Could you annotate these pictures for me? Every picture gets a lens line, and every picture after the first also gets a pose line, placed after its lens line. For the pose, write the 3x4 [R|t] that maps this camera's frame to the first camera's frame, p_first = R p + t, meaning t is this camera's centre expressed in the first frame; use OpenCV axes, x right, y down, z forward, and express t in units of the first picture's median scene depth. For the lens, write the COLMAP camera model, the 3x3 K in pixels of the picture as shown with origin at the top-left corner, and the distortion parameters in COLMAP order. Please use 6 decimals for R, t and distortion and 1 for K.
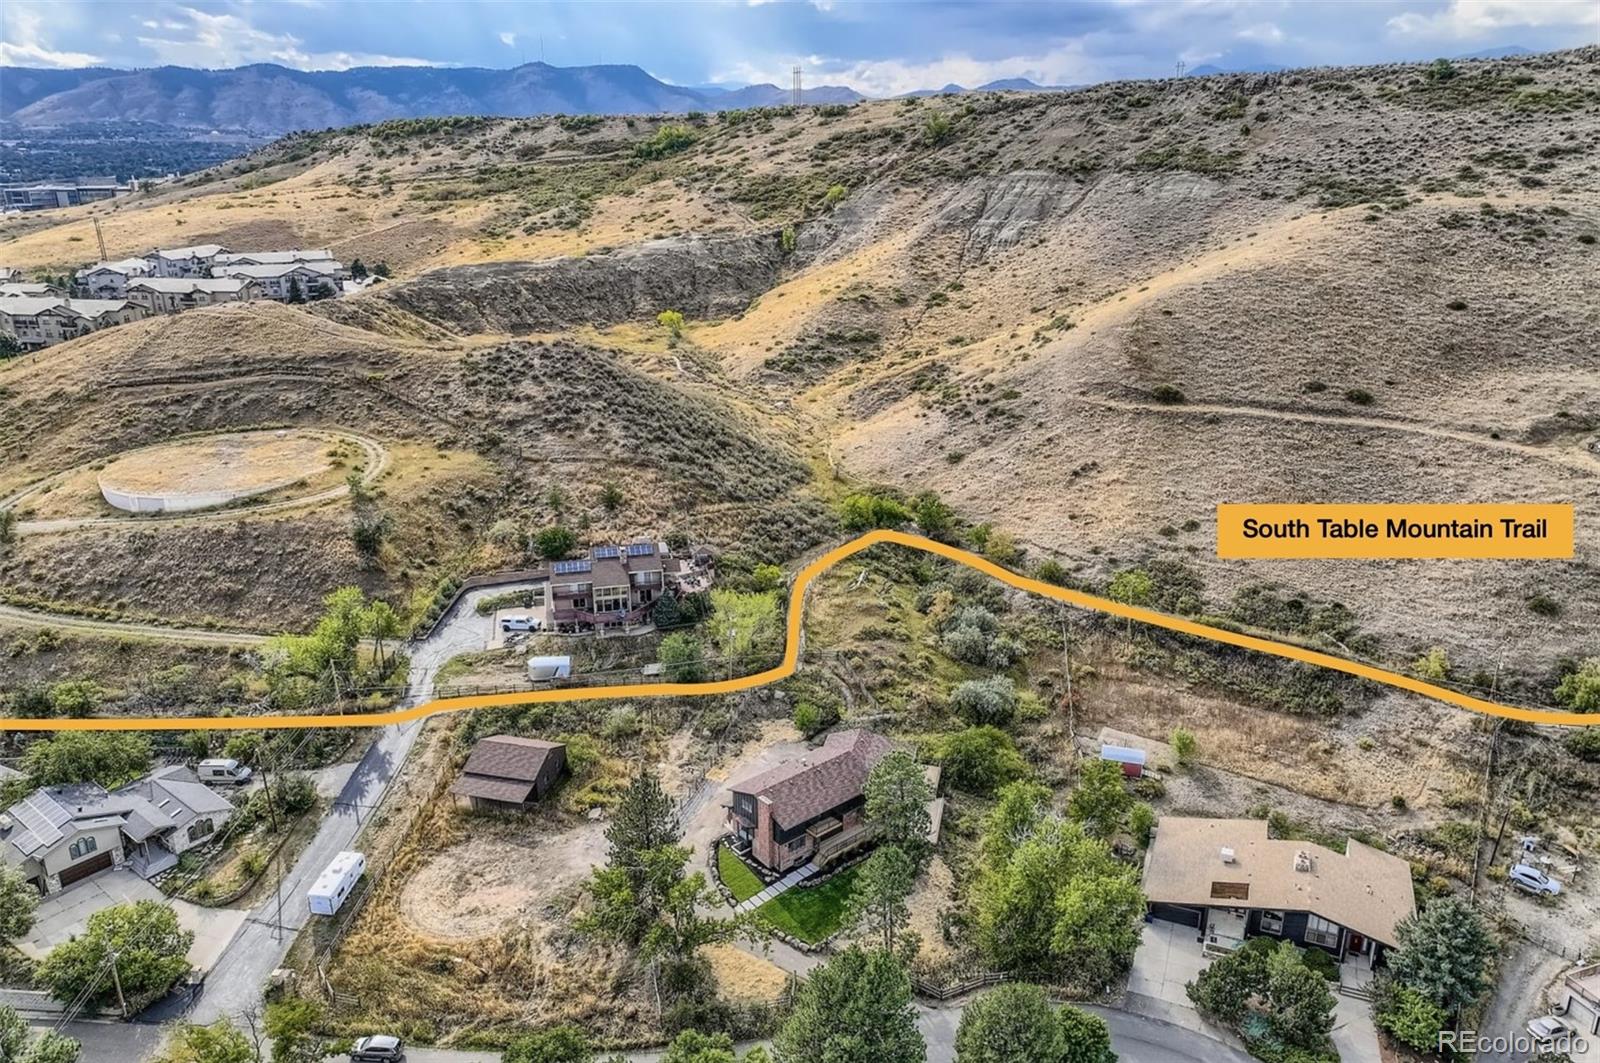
lens RADIAL K [[1124.7, 0, 800.0], [0, 1124.7, 531.5], [0, 0, 1]] dist [0.001729, 0.007601]
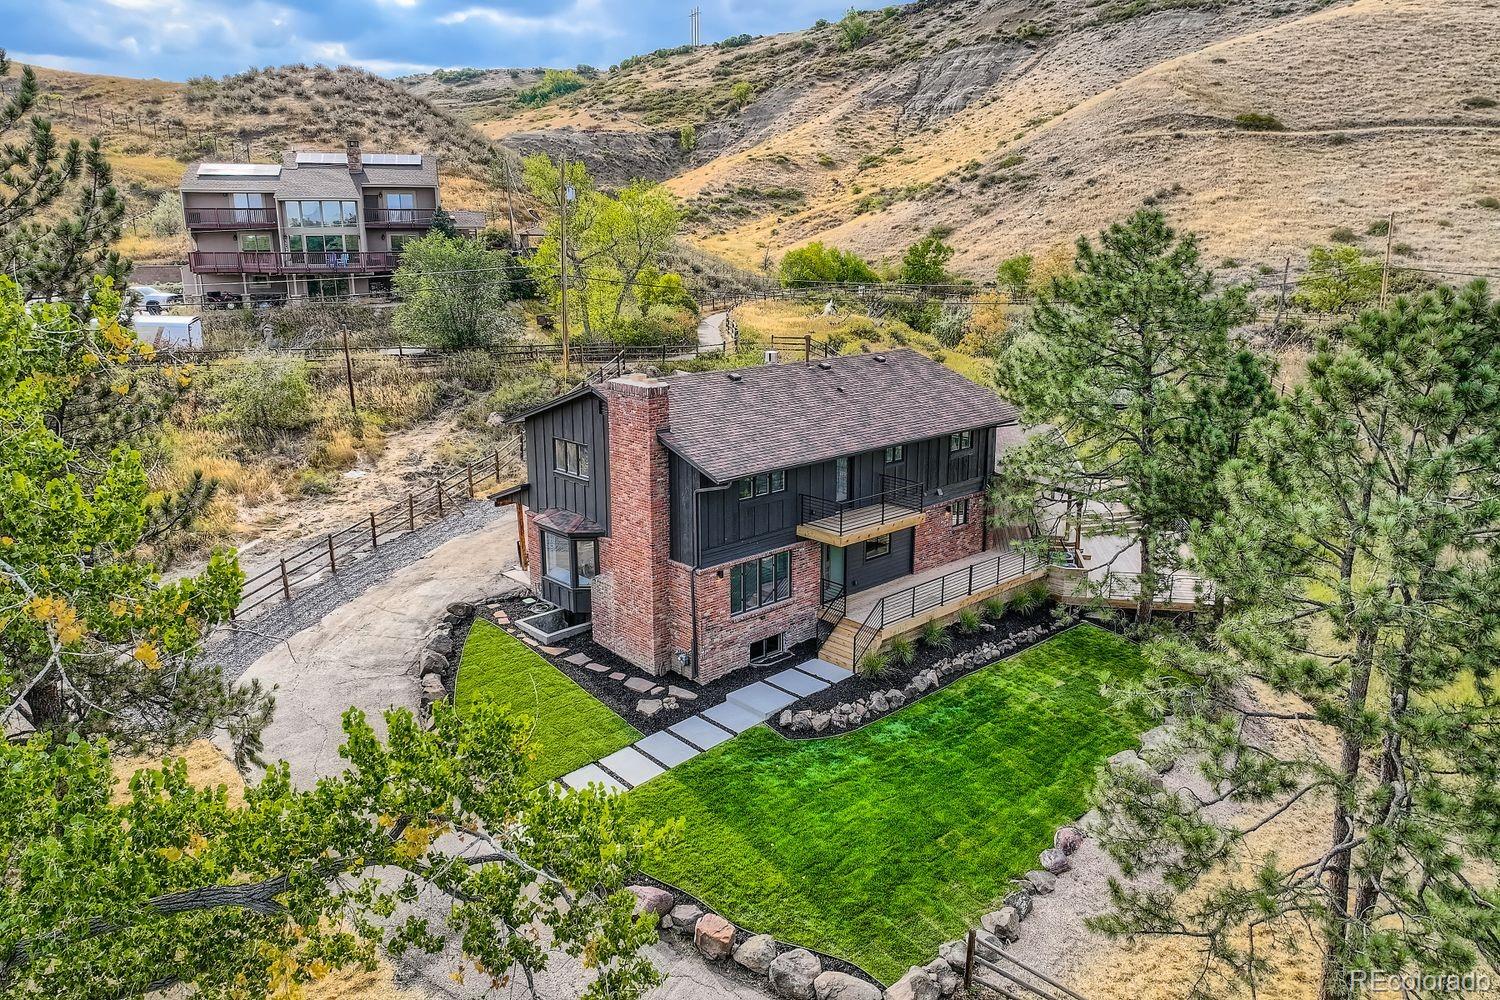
lens RADIAL K [[1054.4, 0, 750.0], [0, 1054.4, 500.0], [0, 0, 1]] dist [0.001729, 0.007601]
pose [[0.998736, -0.008958, 0.049451, -0.005736], [0.012935, 0.996655, -0.080699, 0.092005], [-0.048563, 0.081237, 0.995511, 0.250172]]
